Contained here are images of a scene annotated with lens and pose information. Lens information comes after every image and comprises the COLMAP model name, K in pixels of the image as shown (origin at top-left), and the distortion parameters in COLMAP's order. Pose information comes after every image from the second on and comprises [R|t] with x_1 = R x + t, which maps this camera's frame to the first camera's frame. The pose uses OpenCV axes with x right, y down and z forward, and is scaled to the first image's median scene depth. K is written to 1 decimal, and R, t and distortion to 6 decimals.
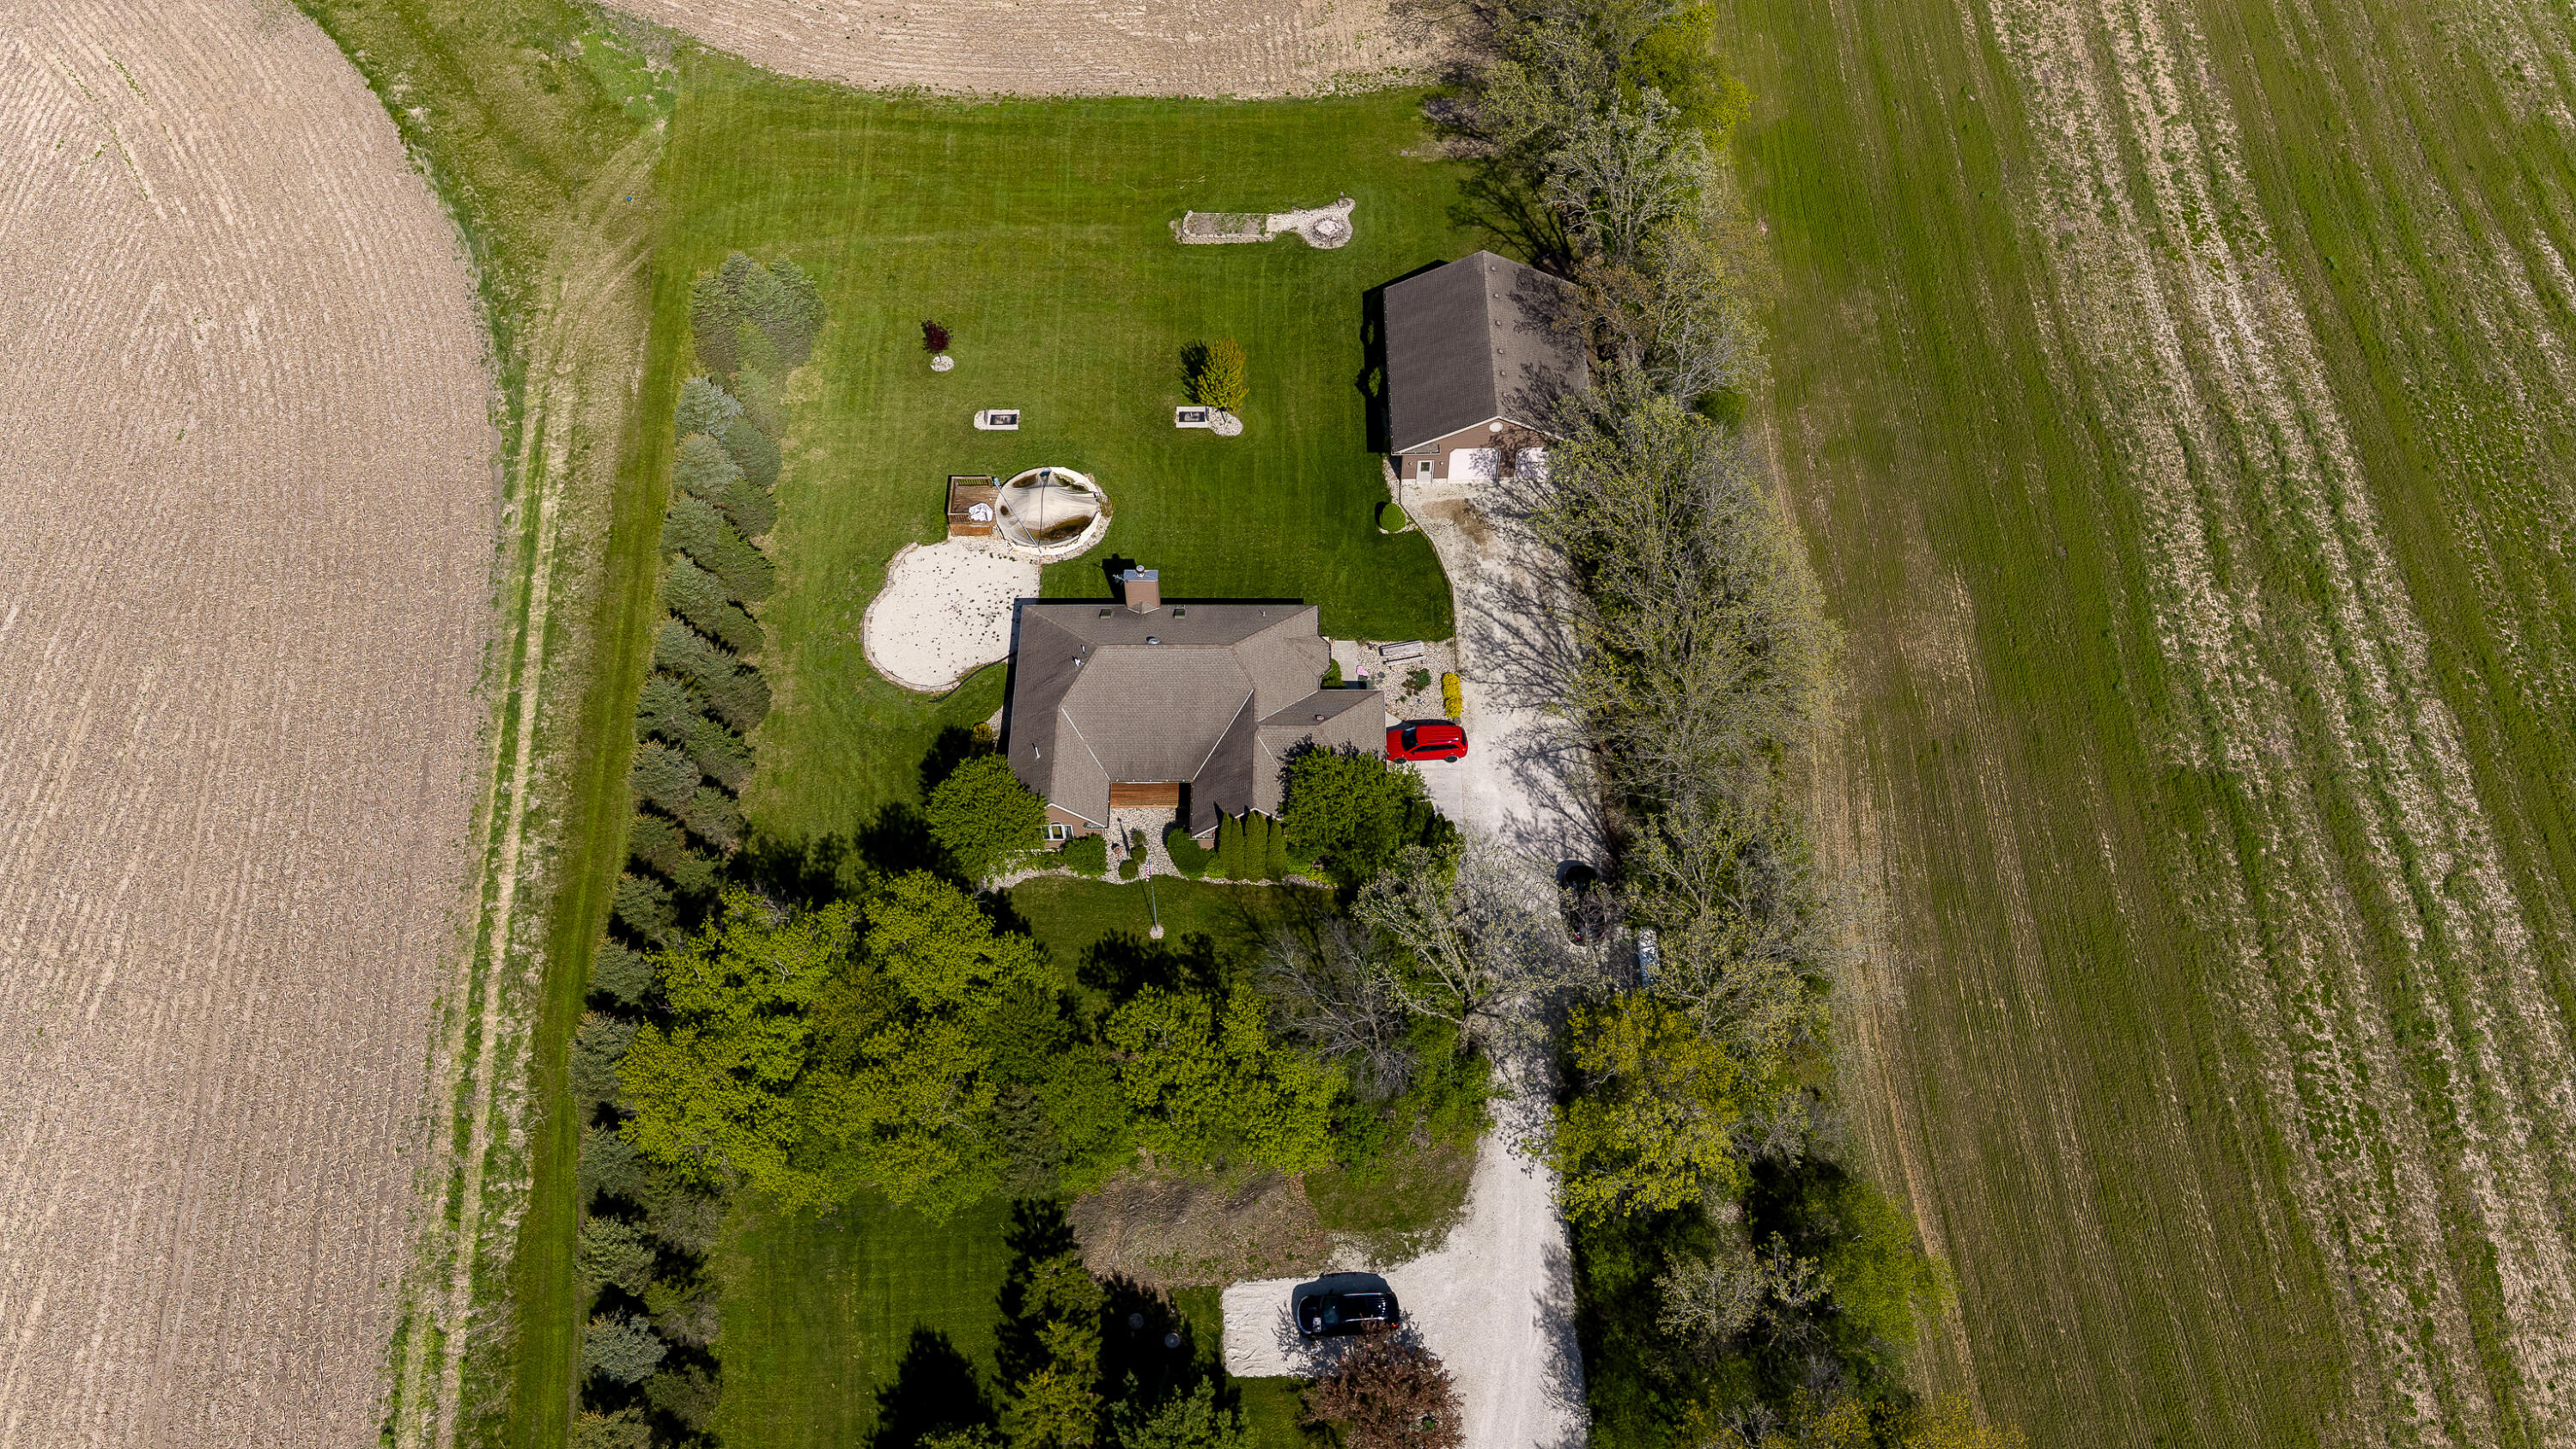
lens RADIAL K [[2115.3, 0, 1288.0], [0, 2115.3, 724.5], [0, 0, 1]] dist [-0.010039, -0.006907]
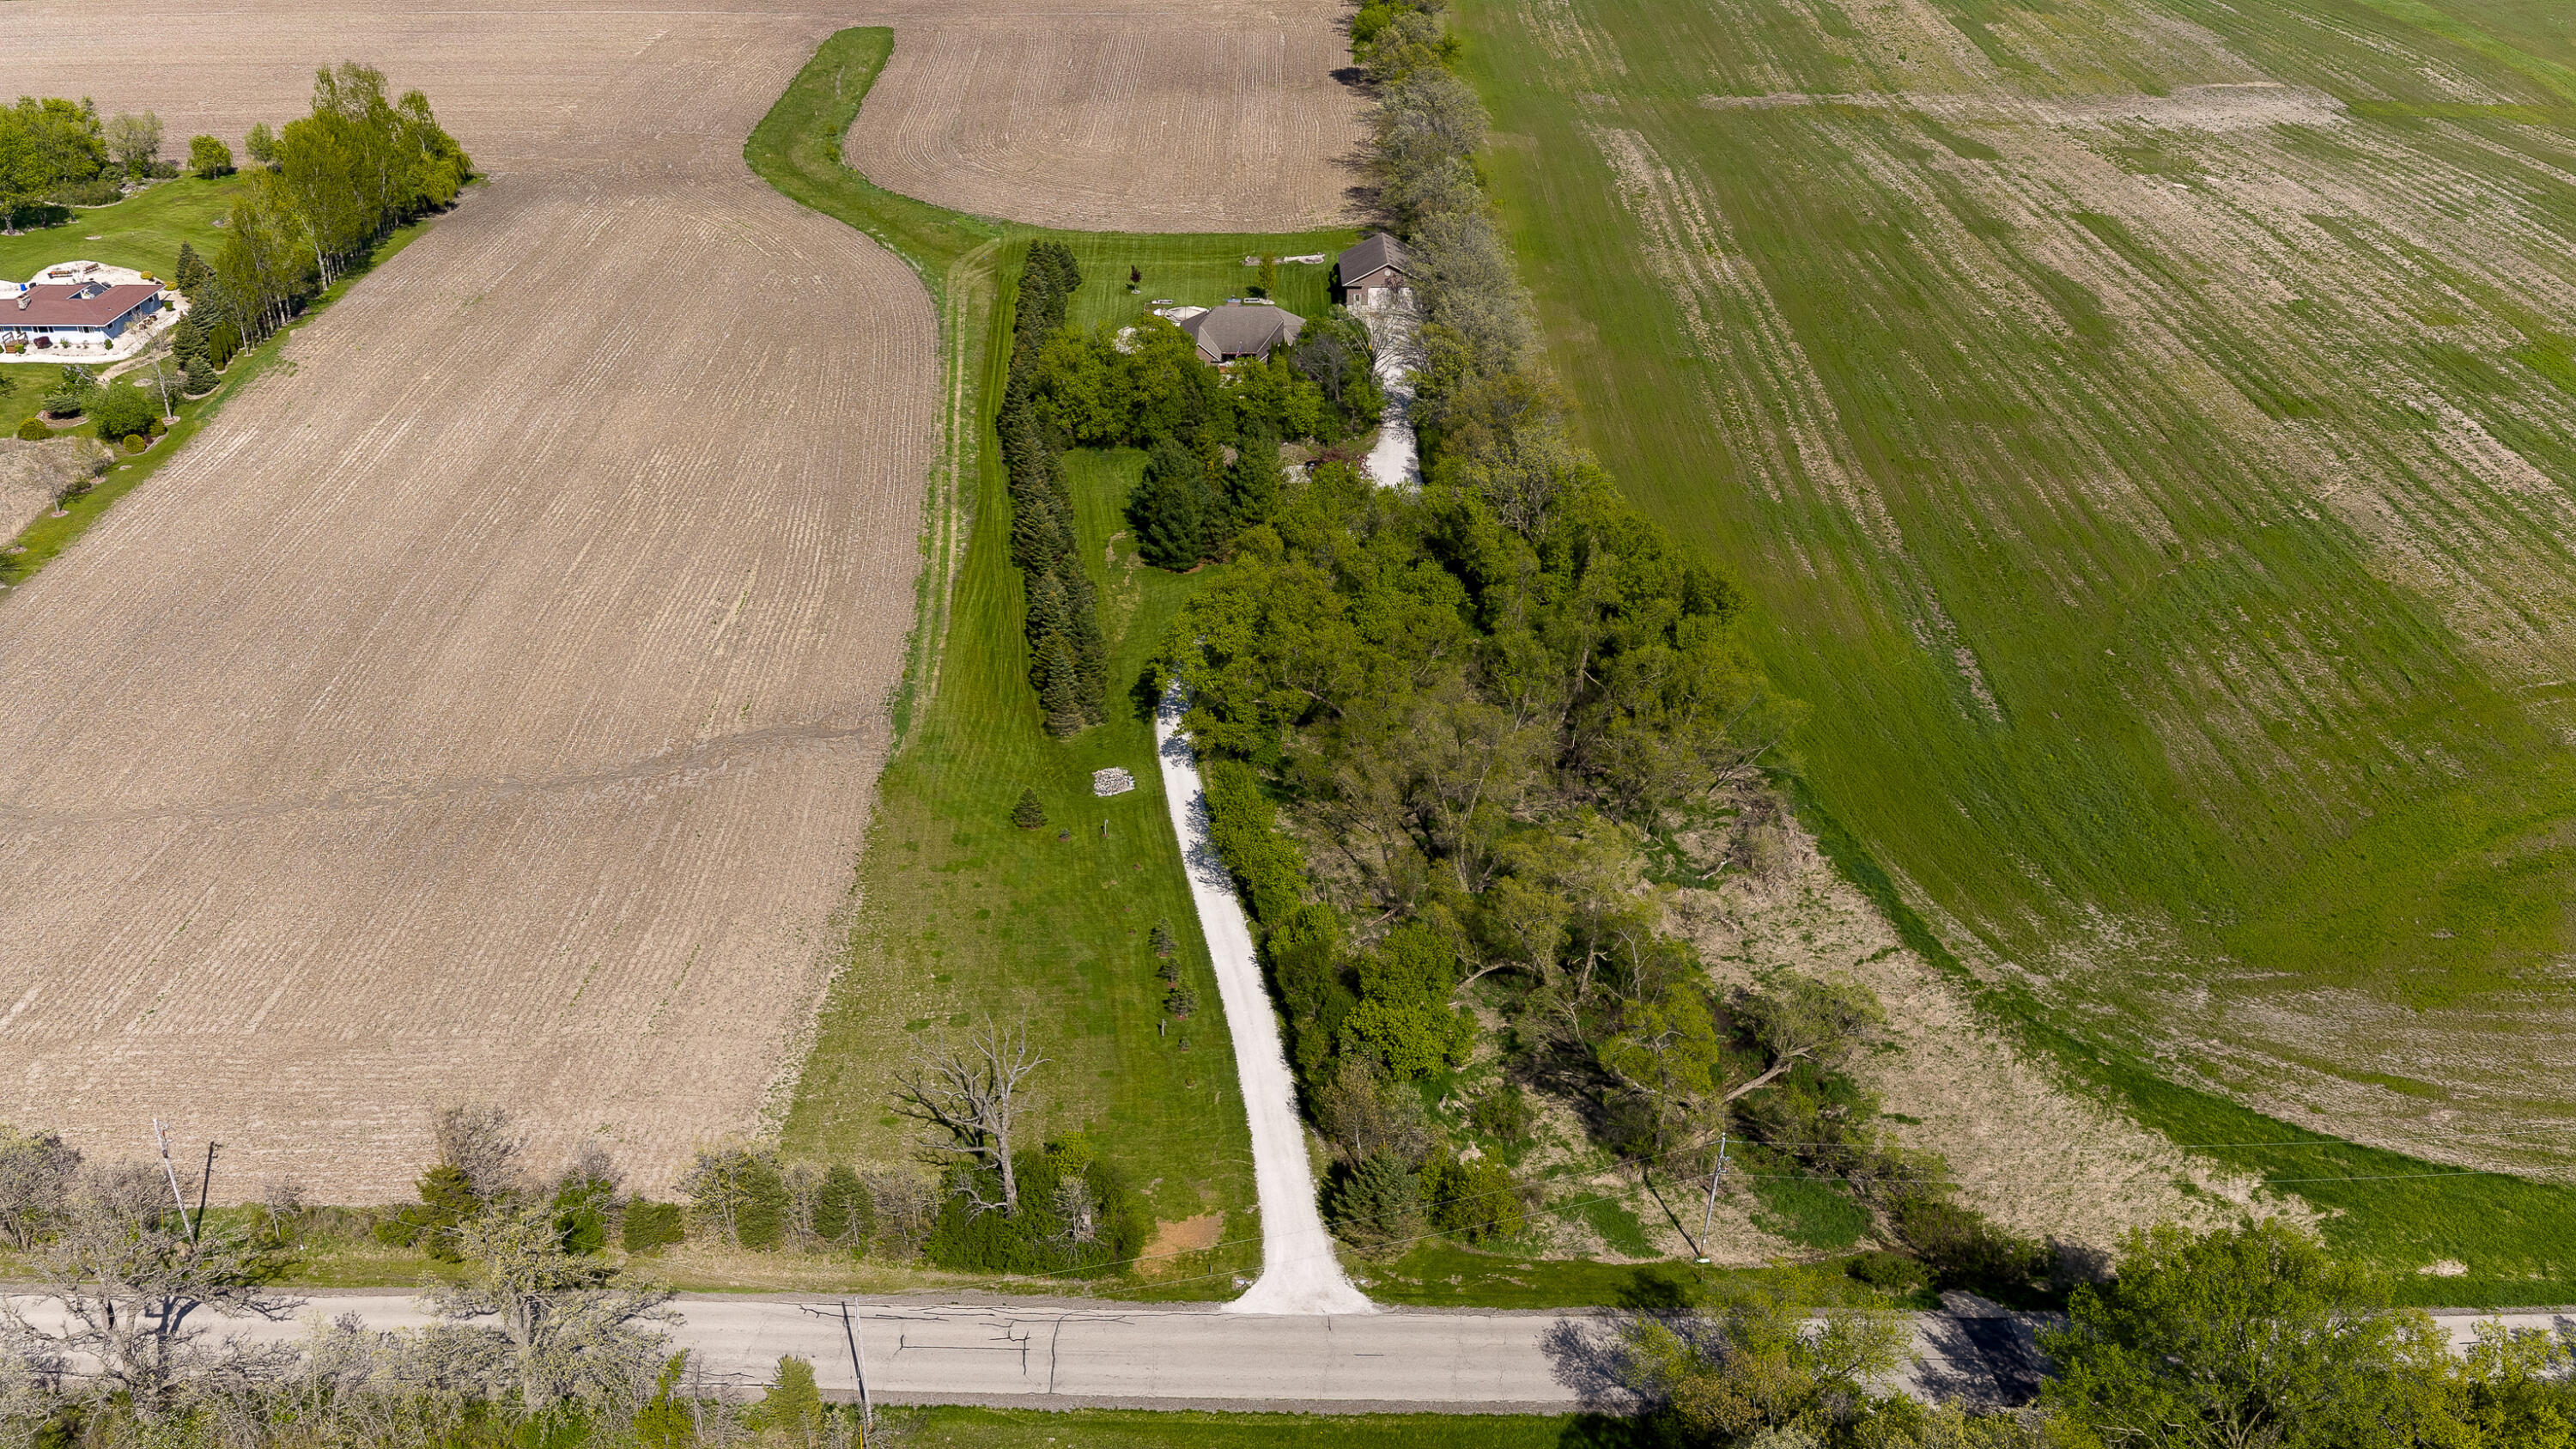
lens RADIAL K [[2115.3, 0, 1288.0], [0, 2115.3, 724.5], [0, 0, 1]] dist [-0.010039, -0.006907]
pose [[0.999967, 0.004194, 0.006896, -0.021439], [-0.000814, 0.902413, -0.430871, 1.243655], [-0.008030, 0.430851, 0.902387, -0.821169]]
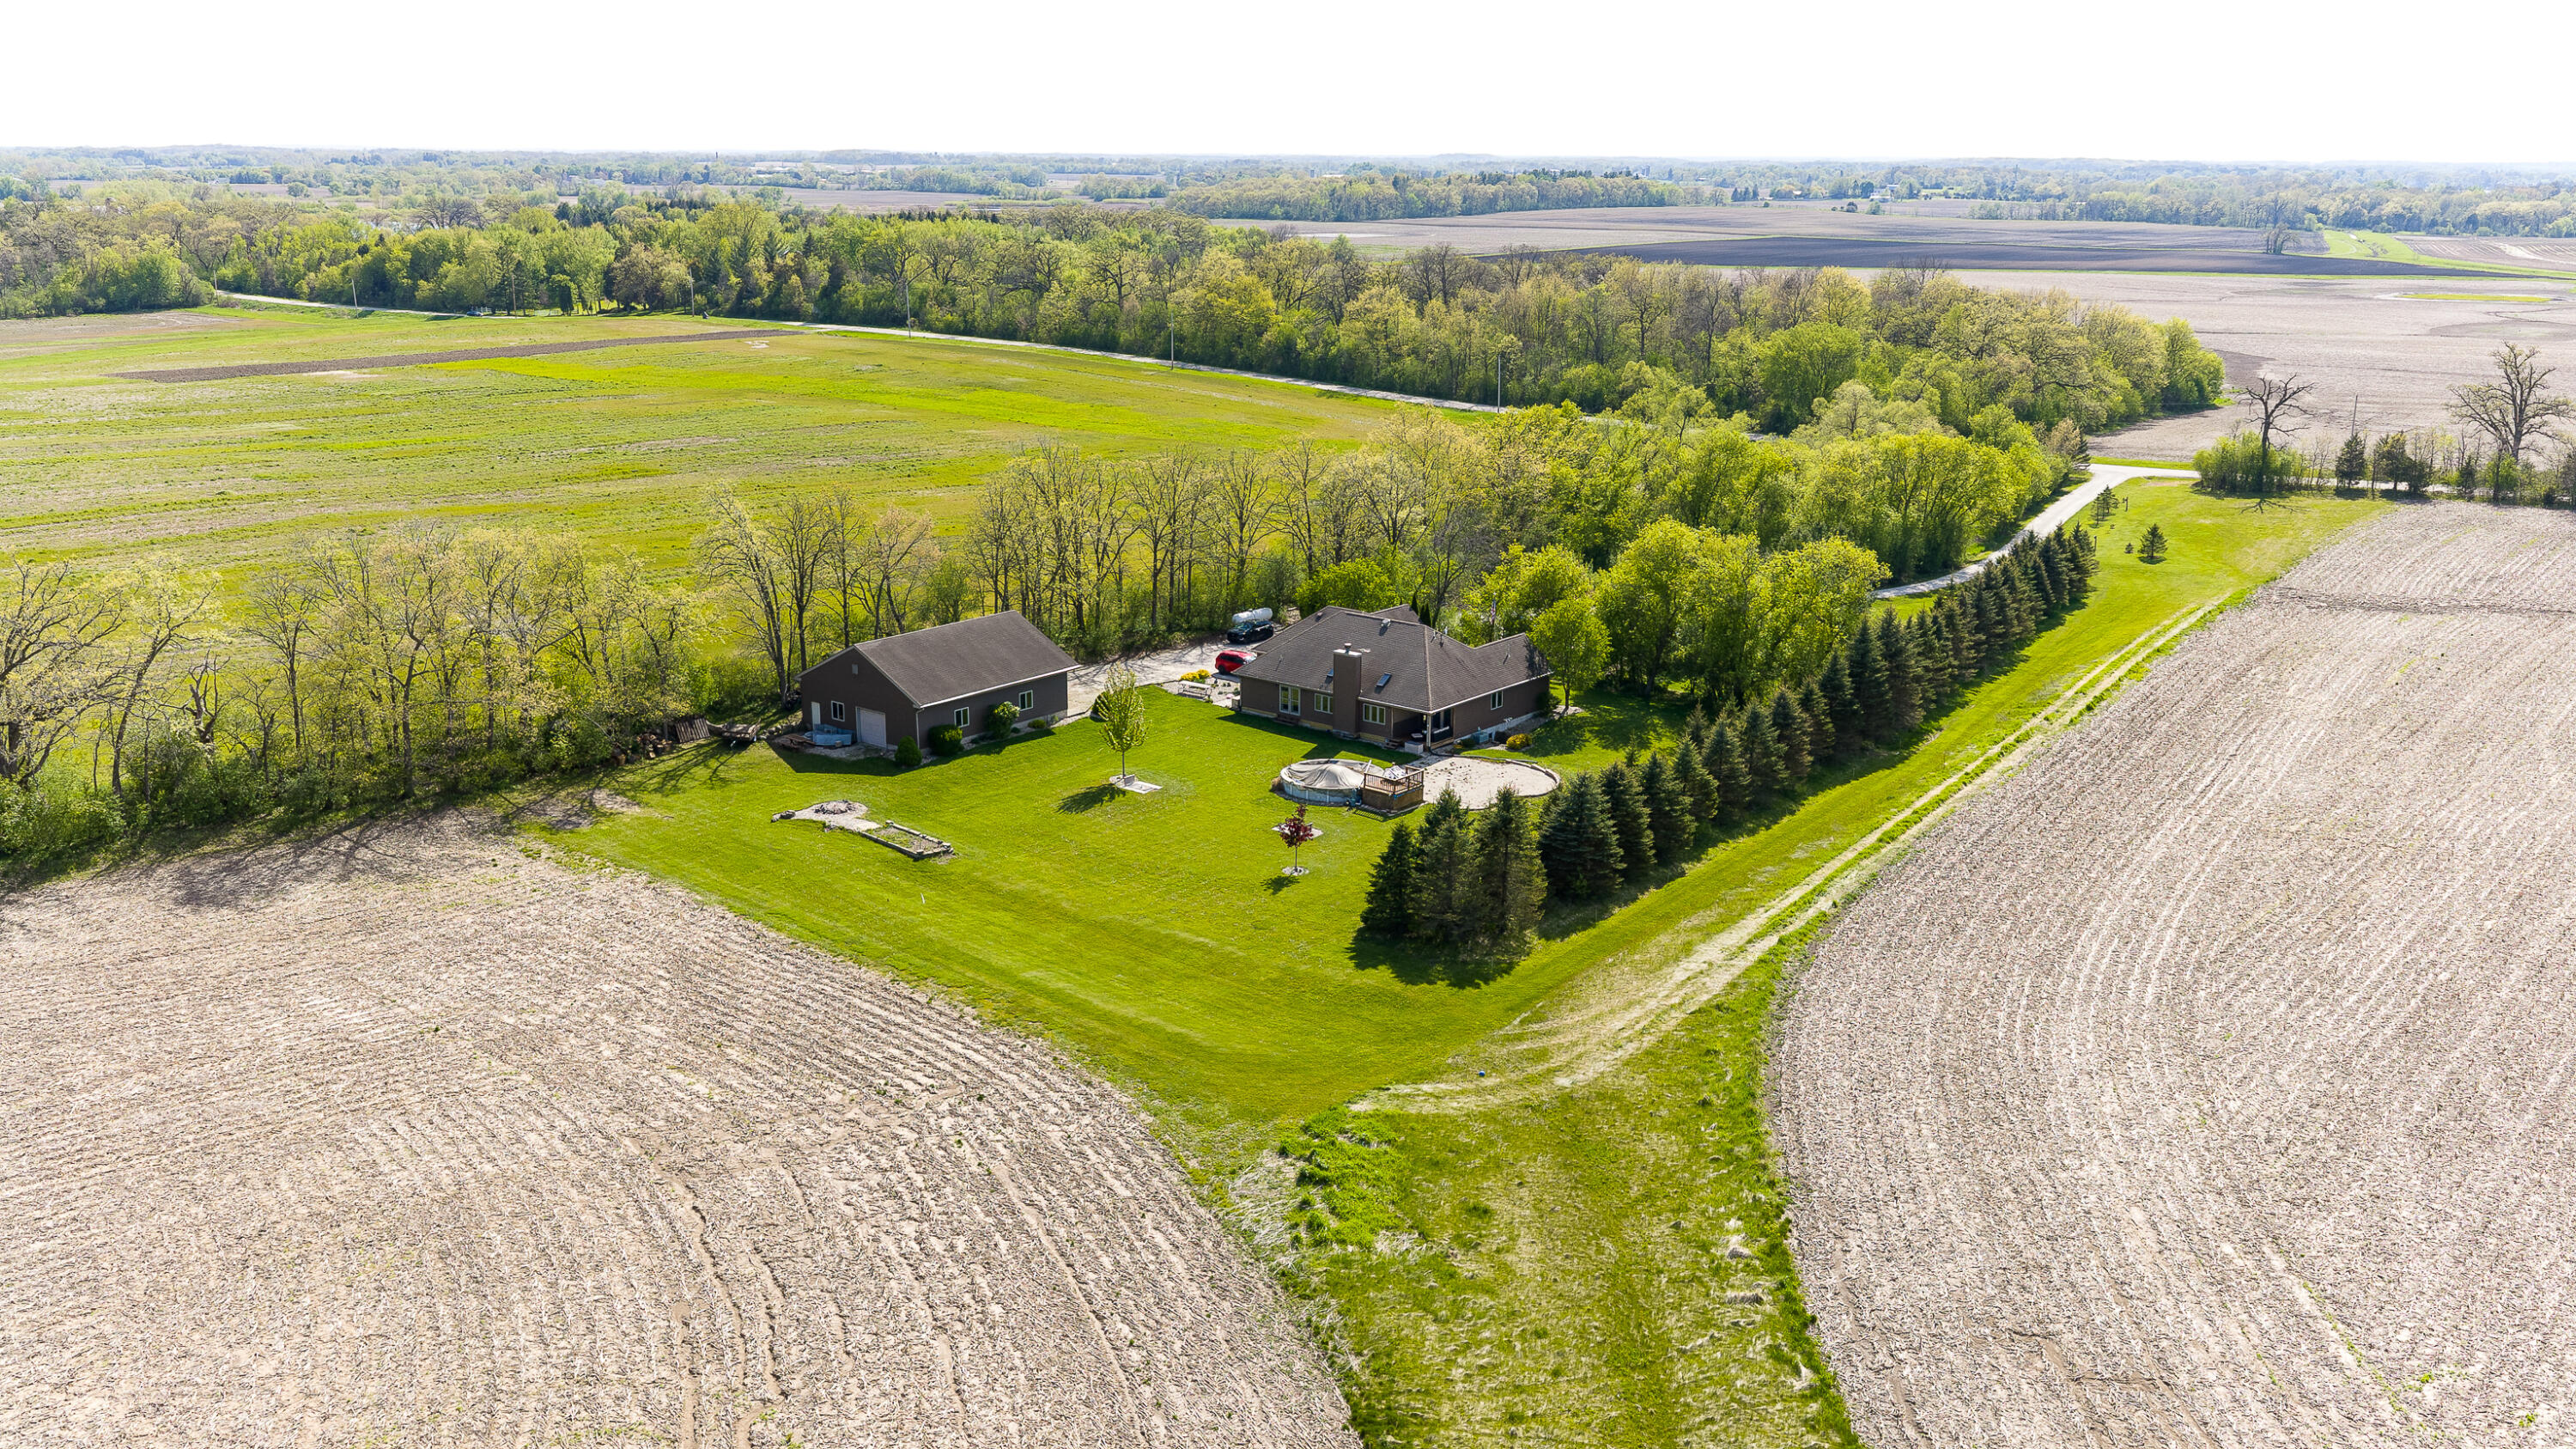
lens RADIAL K [[2115.3, 0, 1288.0], [0, 2115.3, 724.5], [0, 0, 1]] dist [-0.010039, -0.006907]
pose [[-0.771634, -0.167085, 0.613730, -0.710439], [0.518050, 0.394758, 0.758808, -0.886114], [-0.369060, 0.903465, -0.218050, 1.204098]]
